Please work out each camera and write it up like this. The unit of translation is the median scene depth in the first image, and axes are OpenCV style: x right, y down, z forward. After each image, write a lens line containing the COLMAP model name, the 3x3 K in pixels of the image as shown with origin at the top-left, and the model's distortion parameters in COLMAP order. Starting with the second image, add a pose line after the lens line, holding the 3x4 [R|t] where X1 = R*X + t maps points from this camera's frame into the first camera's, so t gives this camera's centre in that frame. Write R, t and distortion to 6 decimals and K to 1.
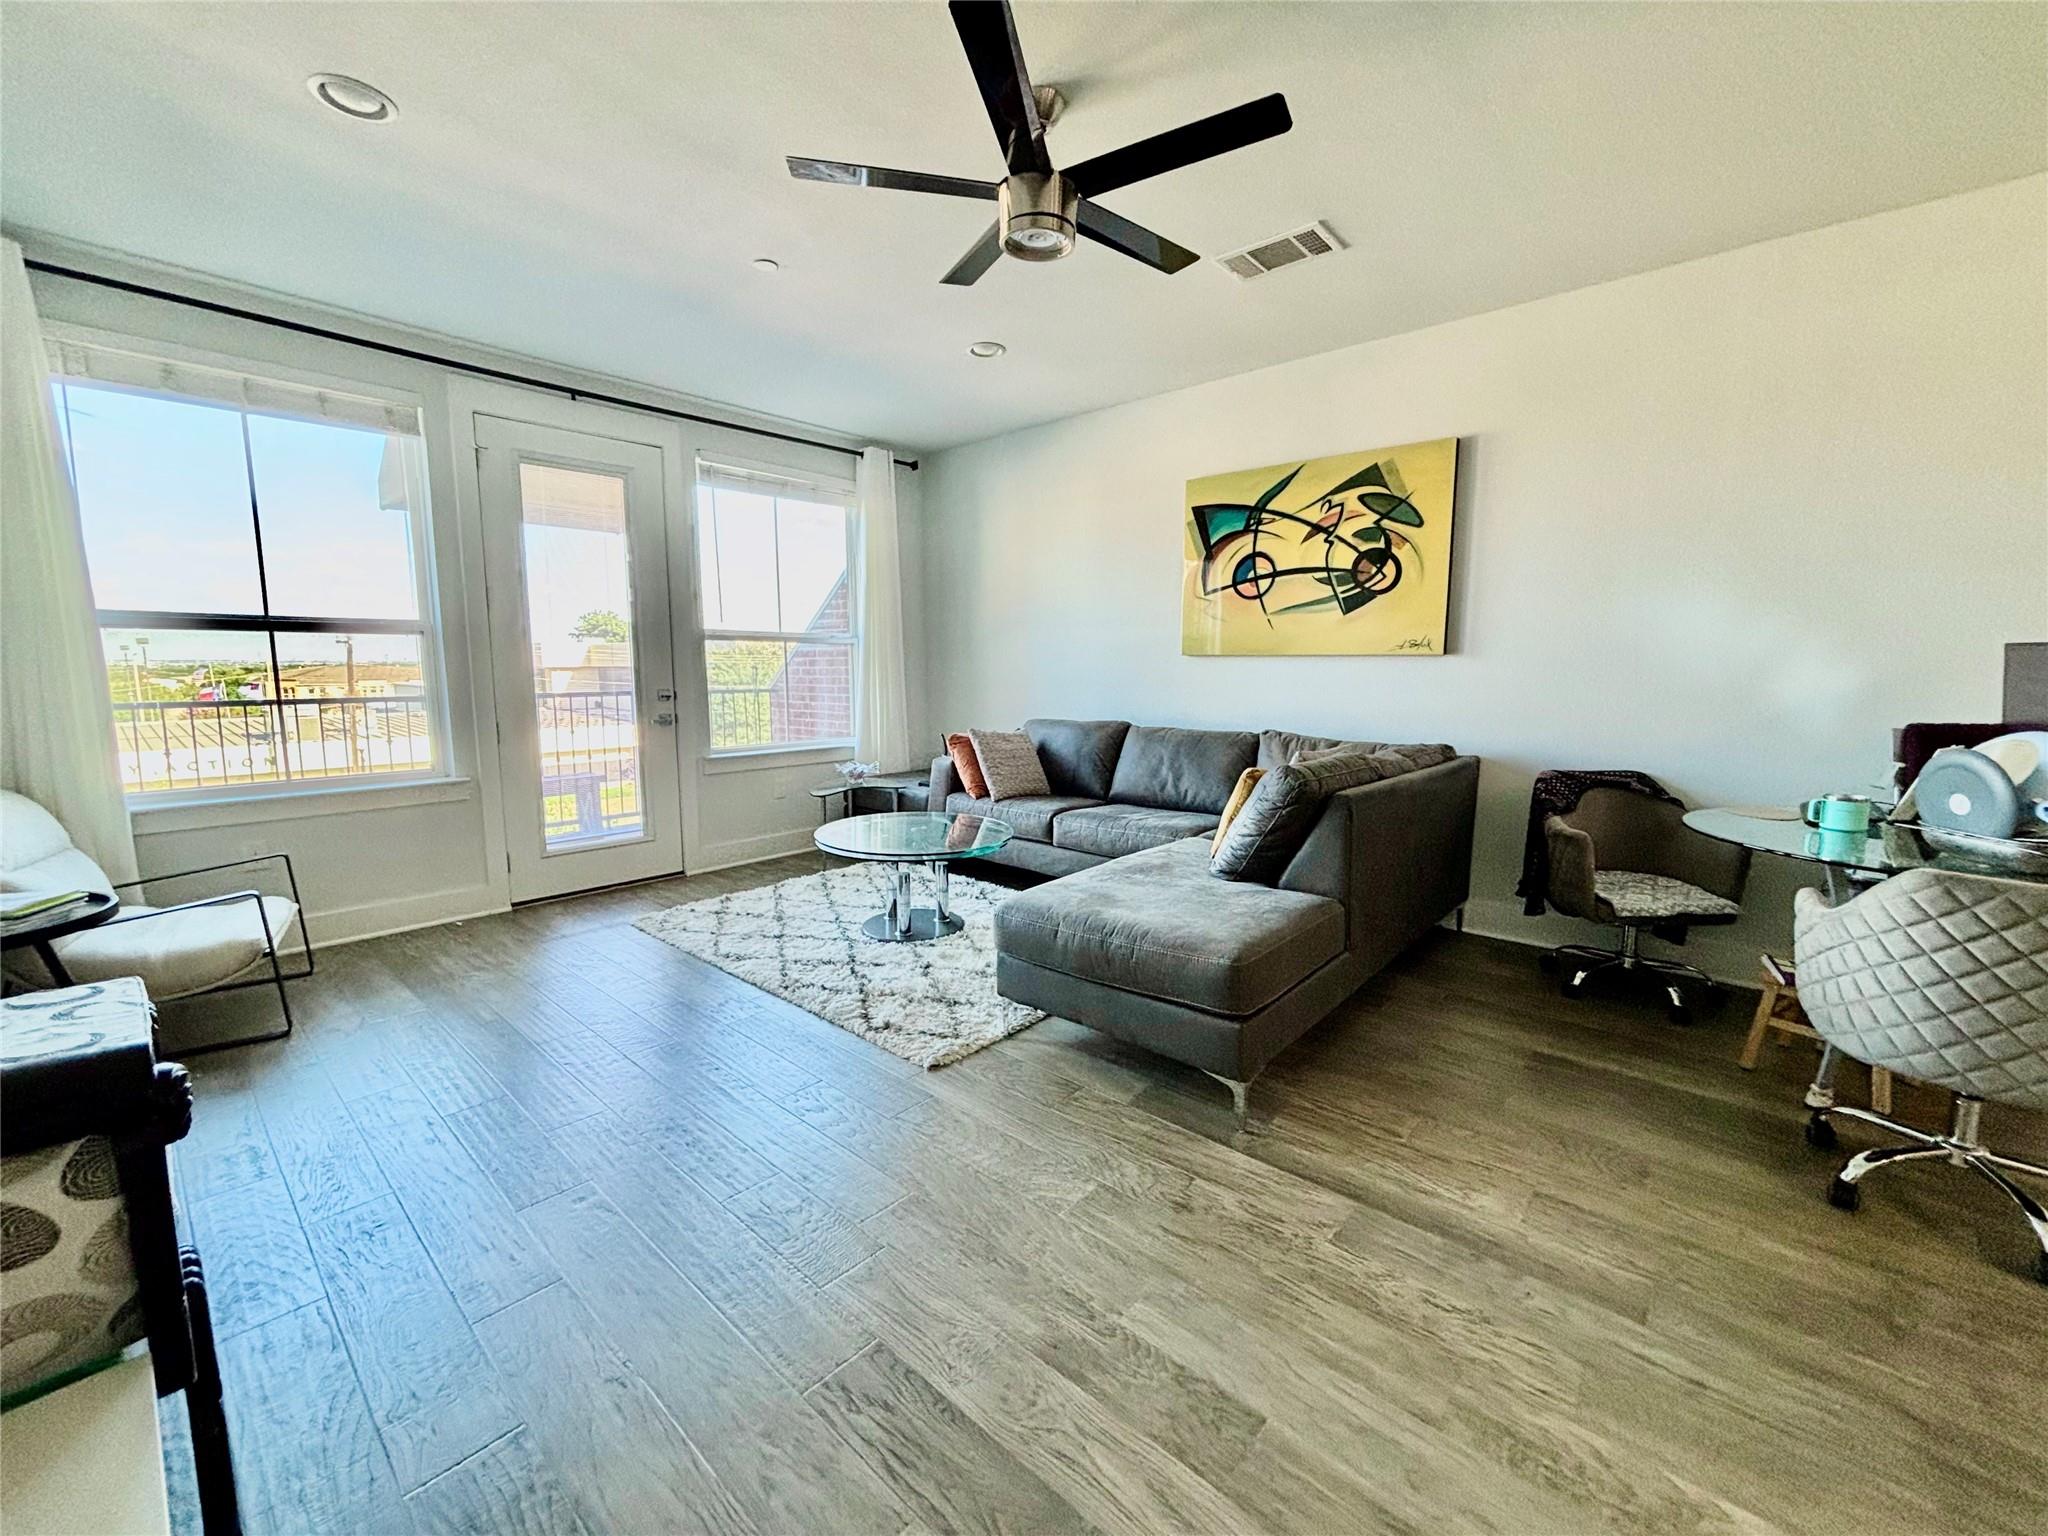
lens RADIAL K [[822.1, 0, 1030.1], [0, 822.1, 770.3], [0, 0, 1]] dist [0.001608, -0.000897]
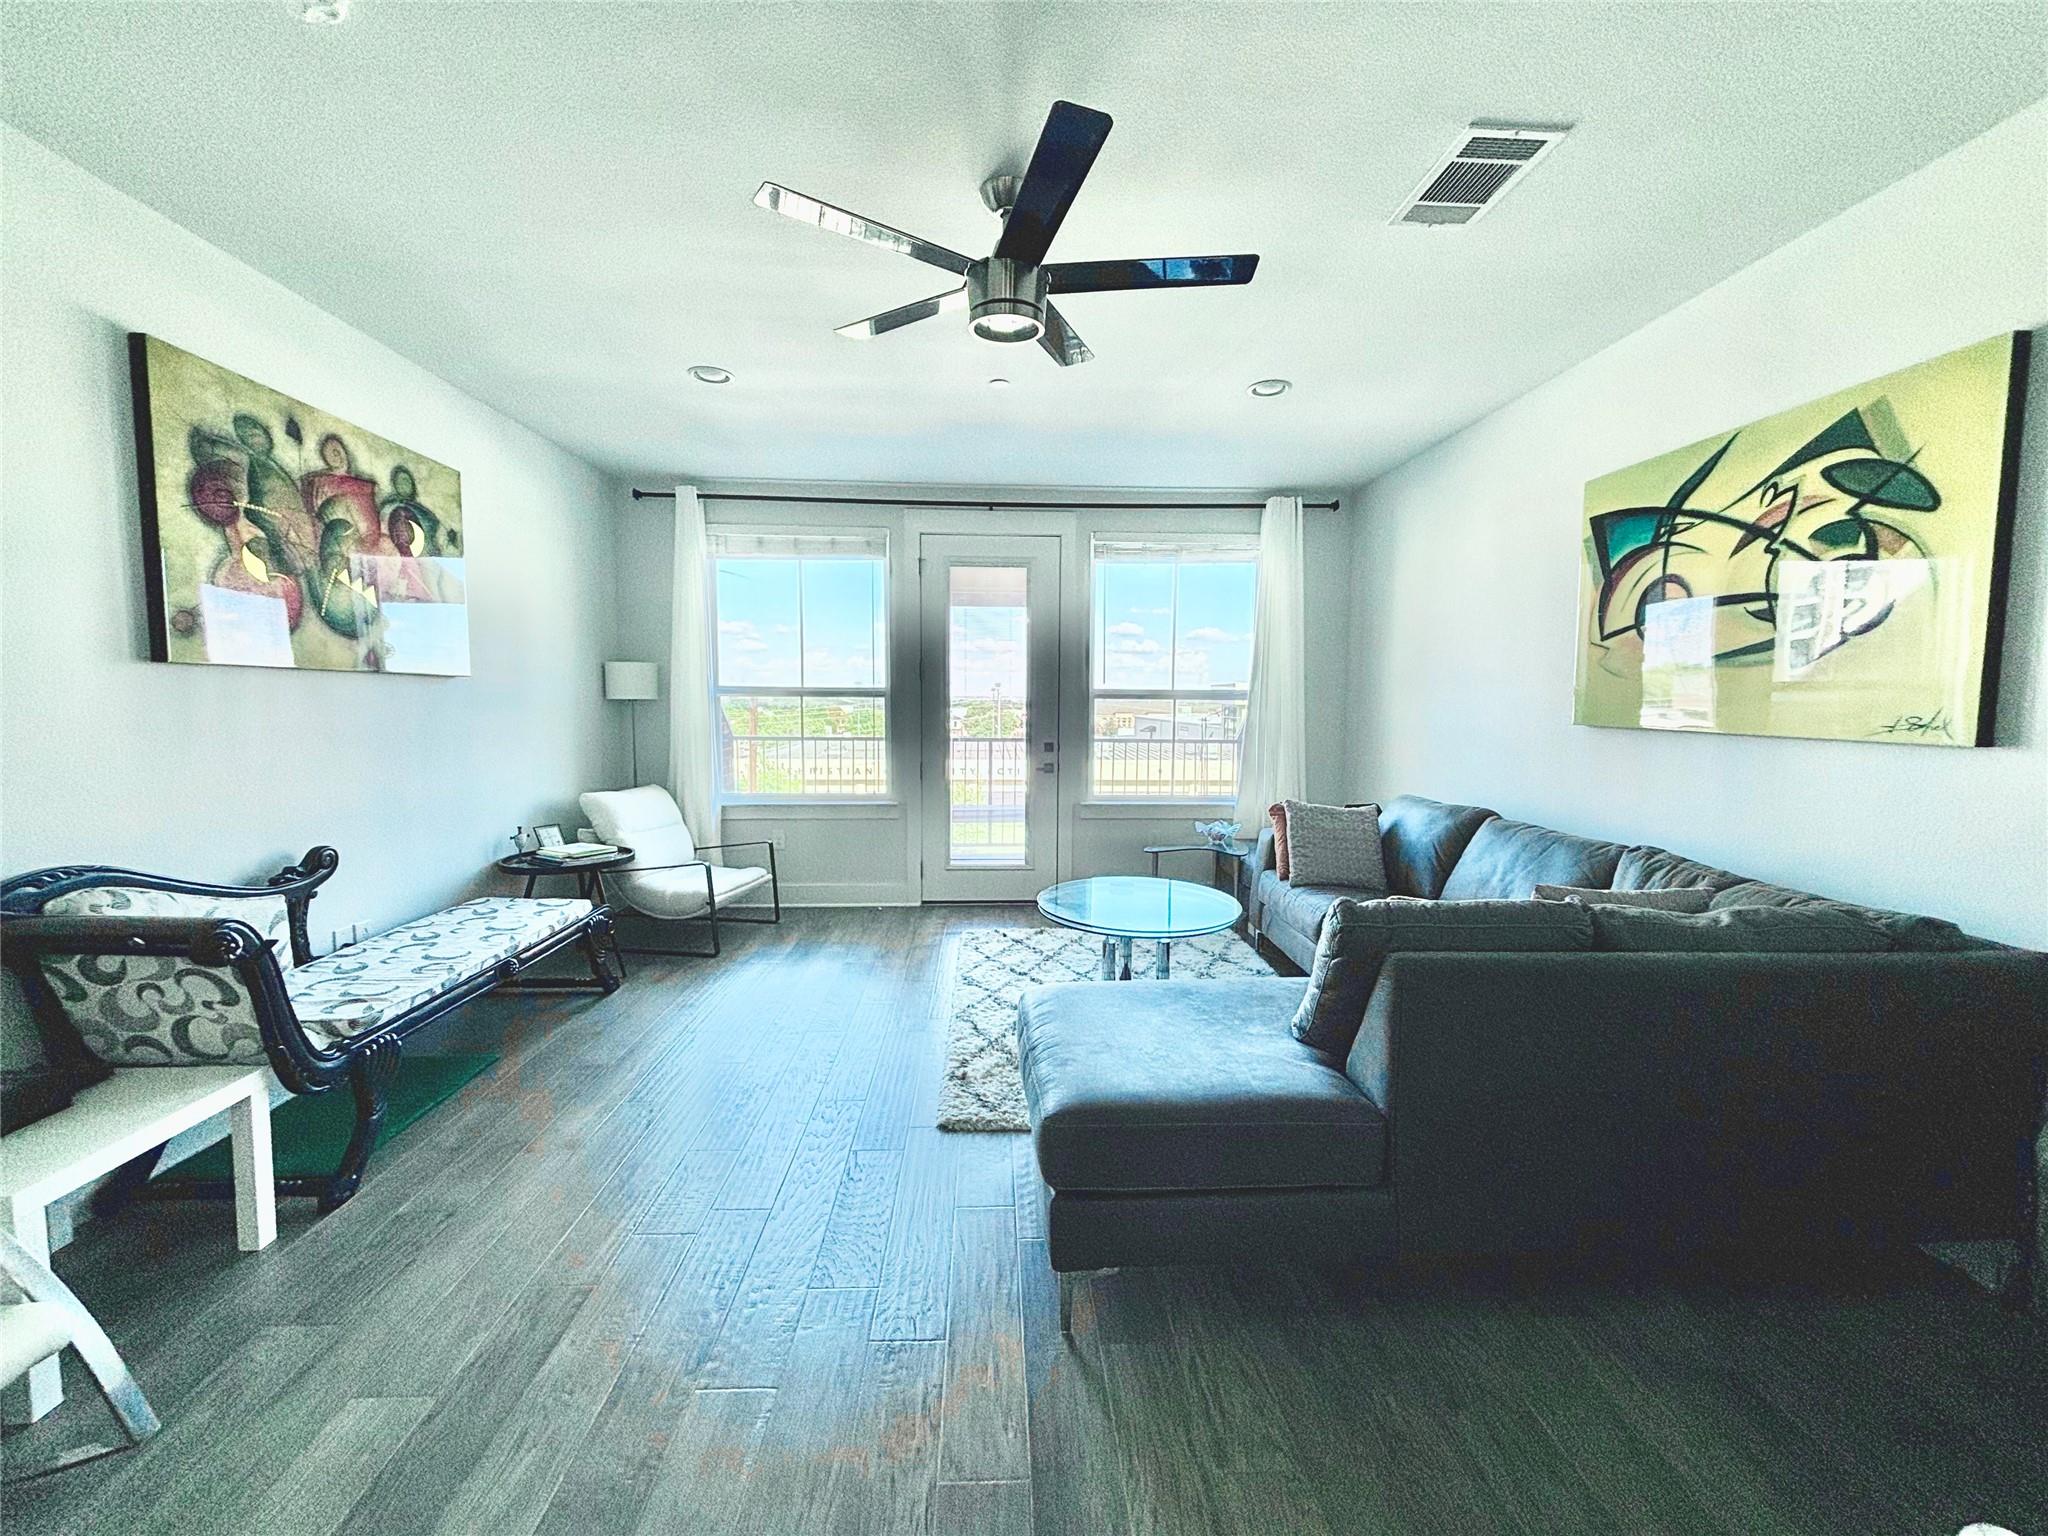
lens RADIAL K [[822.1, 0, 1040.6], [0, 822.1, 772.2], [0, 0, 1]] dist [0.001608, -0.000897]
pose [[0.700672, 0.069921, -0.710049, 0.424361], [-0.097694, 0.995215, 0.001598, -0.063386], [0.706763, 0.068247, 0.704150, 0.200907]]
